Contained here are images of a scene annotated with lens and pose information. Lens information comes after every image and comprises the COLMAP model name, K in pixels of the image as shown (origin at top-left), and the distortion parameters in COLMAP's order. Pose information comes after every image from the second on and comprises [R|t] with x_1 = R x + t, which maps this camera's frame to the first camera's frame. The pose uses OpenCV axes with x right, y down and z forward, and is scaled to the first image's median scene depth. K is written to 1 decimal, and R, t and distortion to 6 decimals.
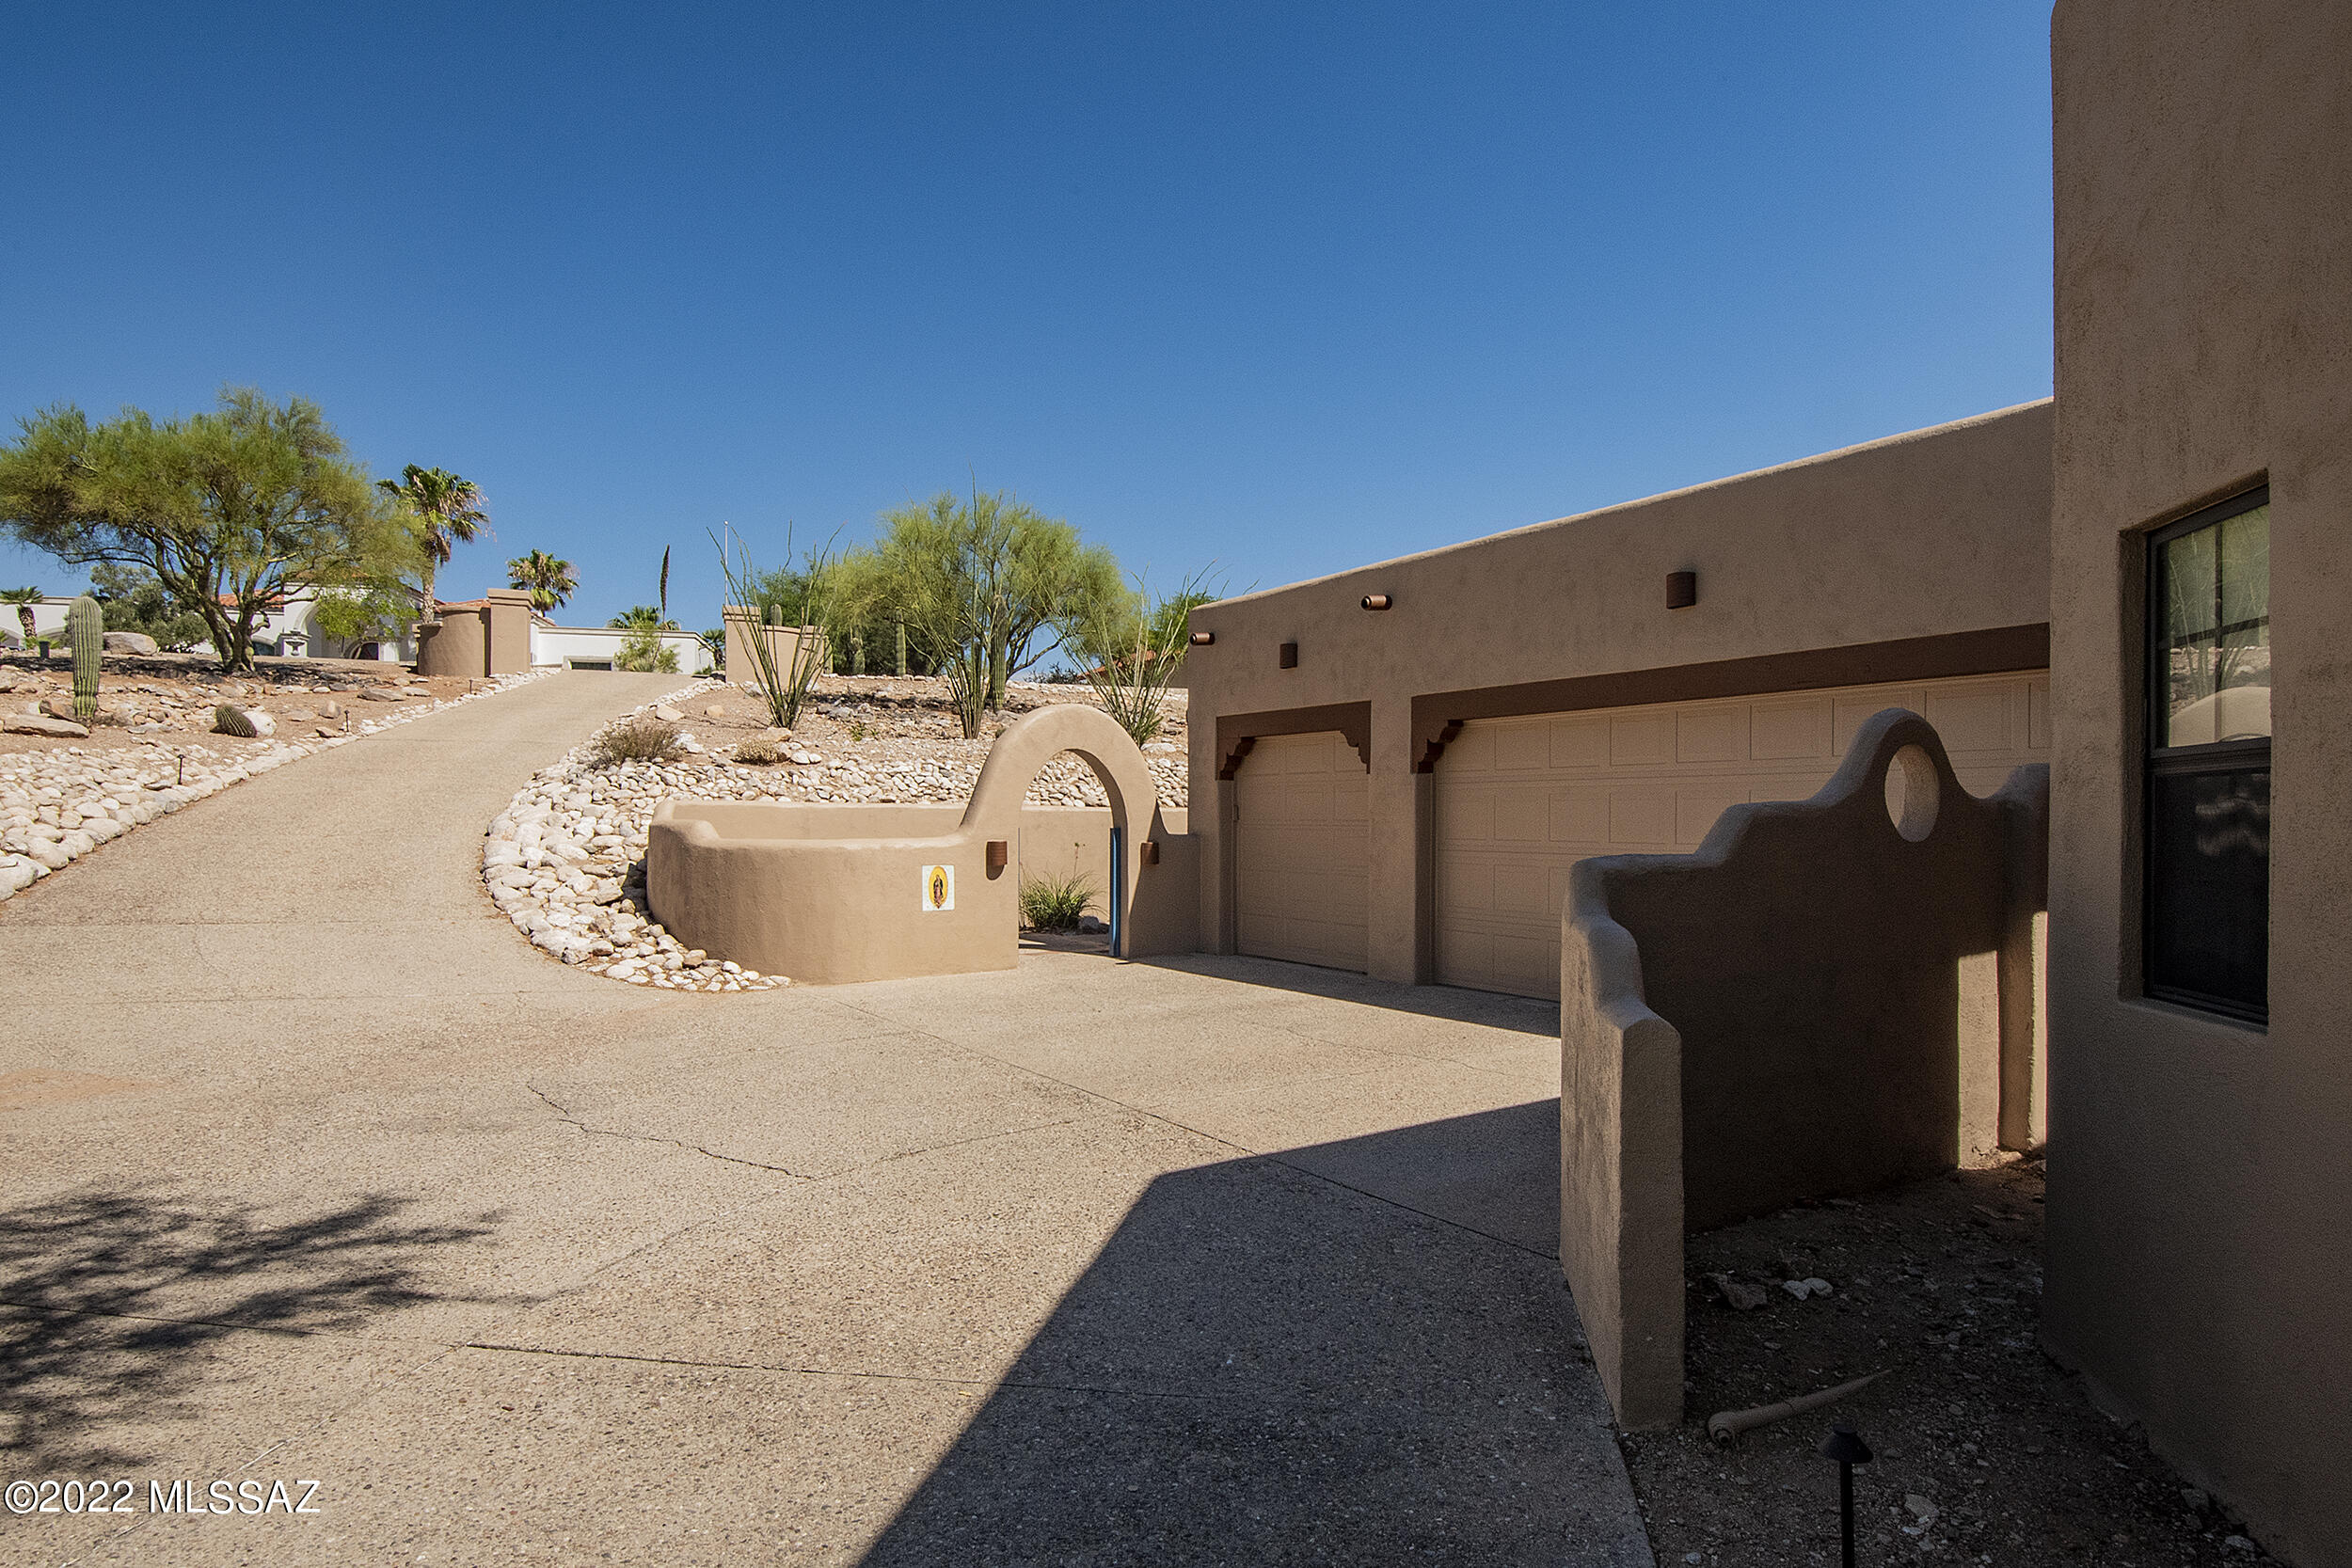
lens RADIAL K [[1188.9, 0, 1181.4], [0, 1188.9, 799.3], [0, 0, 1]] dist [-0.003524, 0.001534]
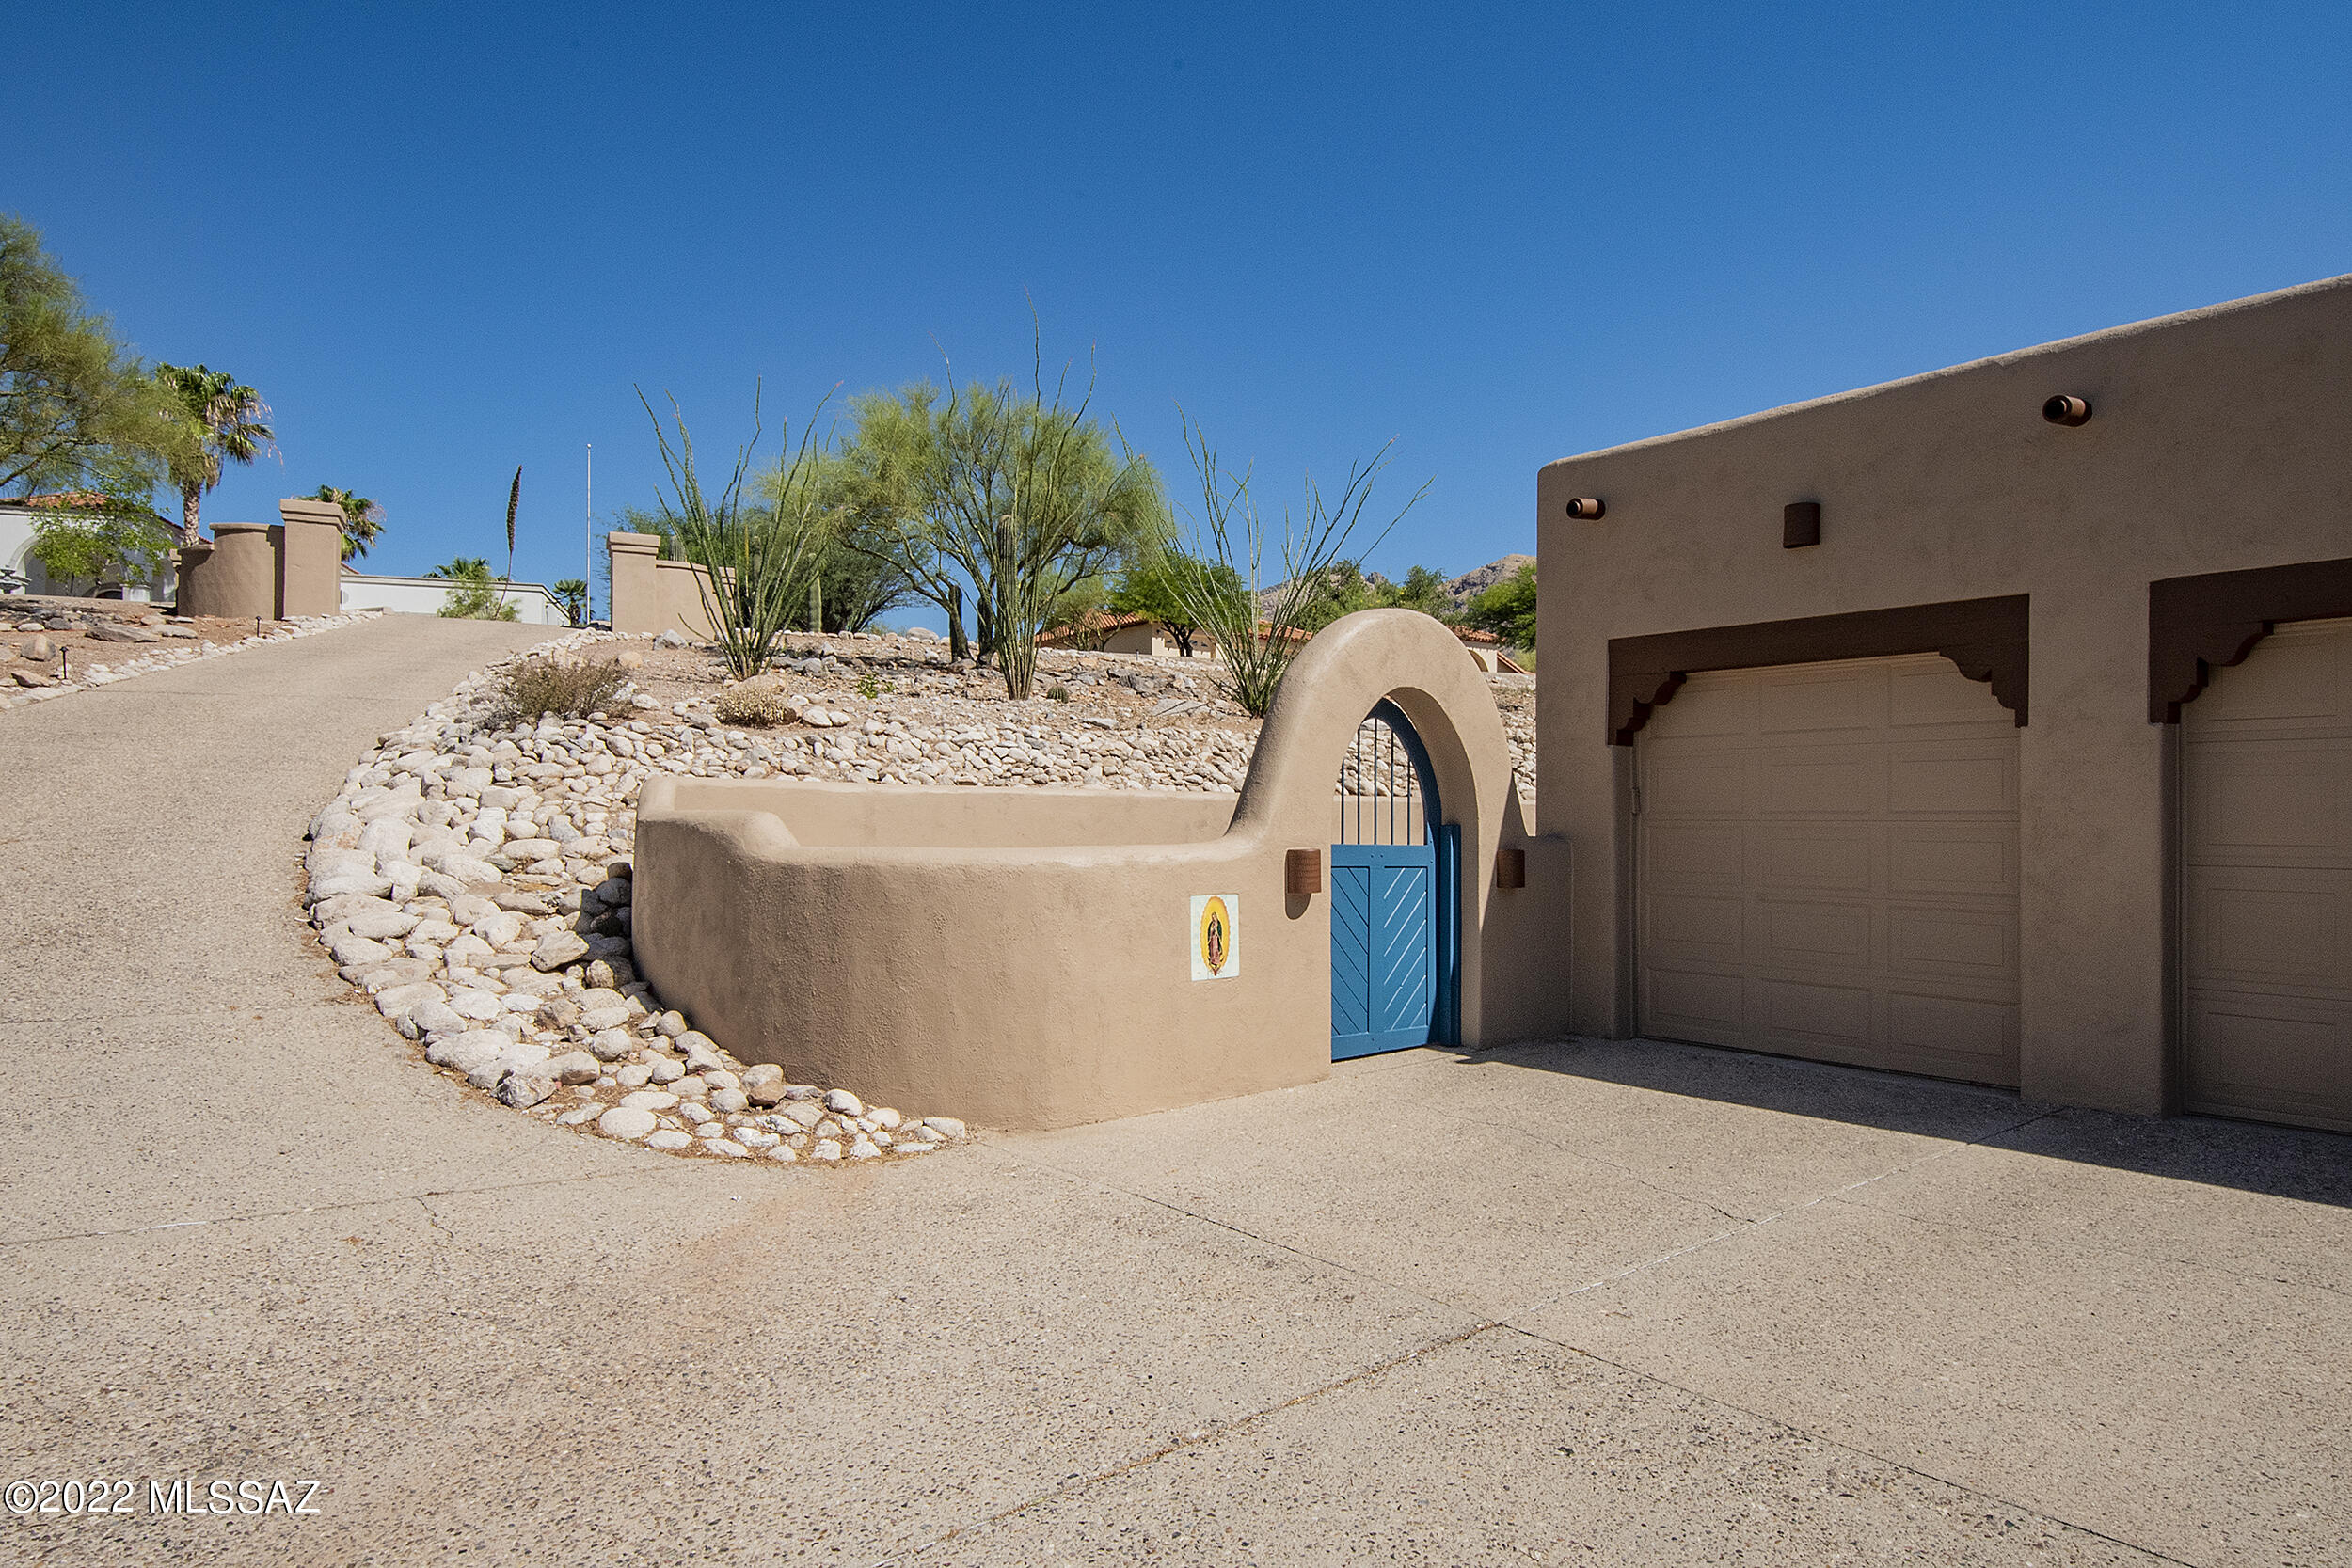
lens RADIAL K [[1295.4, 0, 1176.3], [0, 1295.4, 779.6], [0, 0, 1]] dist [0.006067, -0.007001]
pose [[0.996152, 0.002257, 0.087616, -0.214457], [-0.001197, 0.999925, -0.012150, 0.008161], [-0.087637, 0.011998, 0.996080, 0.326766]]
